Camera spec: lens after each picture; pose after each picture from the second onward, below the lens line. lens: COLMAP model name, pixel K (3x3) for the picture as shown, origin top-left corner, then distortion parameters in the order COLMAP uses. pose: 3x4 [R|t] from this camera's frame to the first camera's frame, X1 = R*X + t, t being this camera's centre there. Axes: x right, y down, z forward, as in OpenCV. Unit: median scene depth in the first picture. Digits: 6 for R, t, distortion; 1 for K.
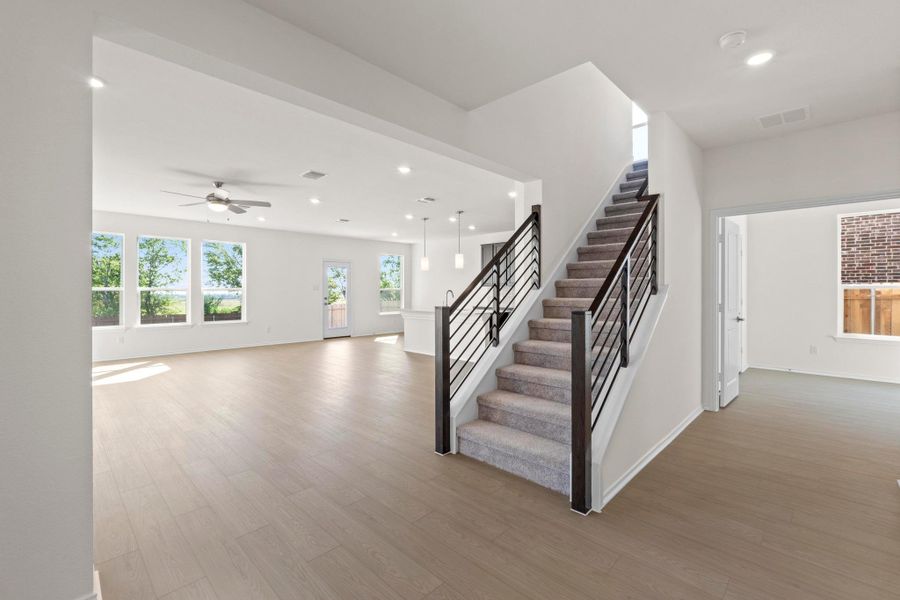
lens RADIAL K [[392.6, 0, 449.8], [0, 392.6, 291.6], [0, 0, 1]] dist [-0.000657, -0.000130]
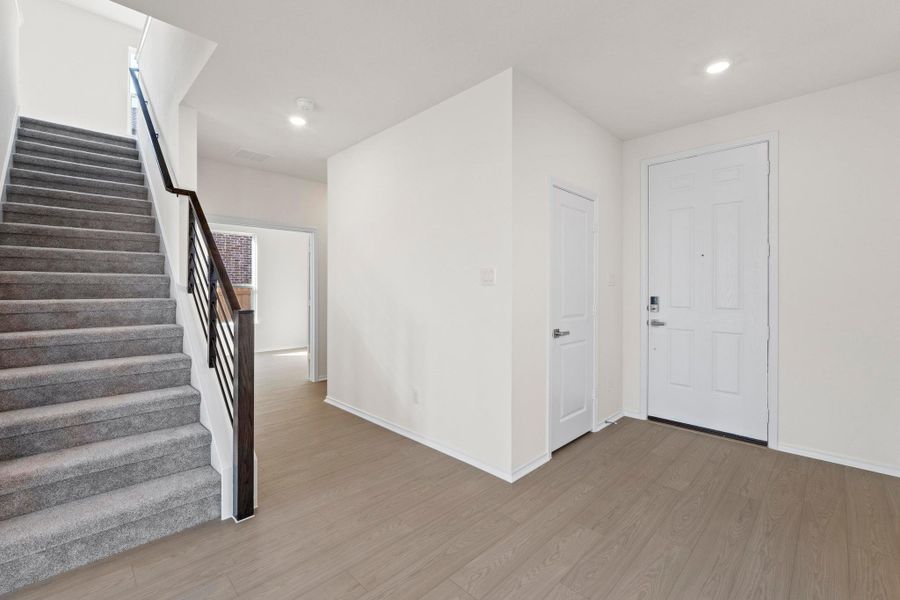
lens RADIAL K [[392.6, 0, 449.8], [0, 392.6, 291.6], [0, 0, 1]] dist [-0.000657, -0.000130]
pose [[0.019513, -0.000979, 0.999809, -0.487197], [0.005867, 0.999982, 0.000865, 0.007757], [-0.999792, 0.005849, 0.019518, 0.379300]]
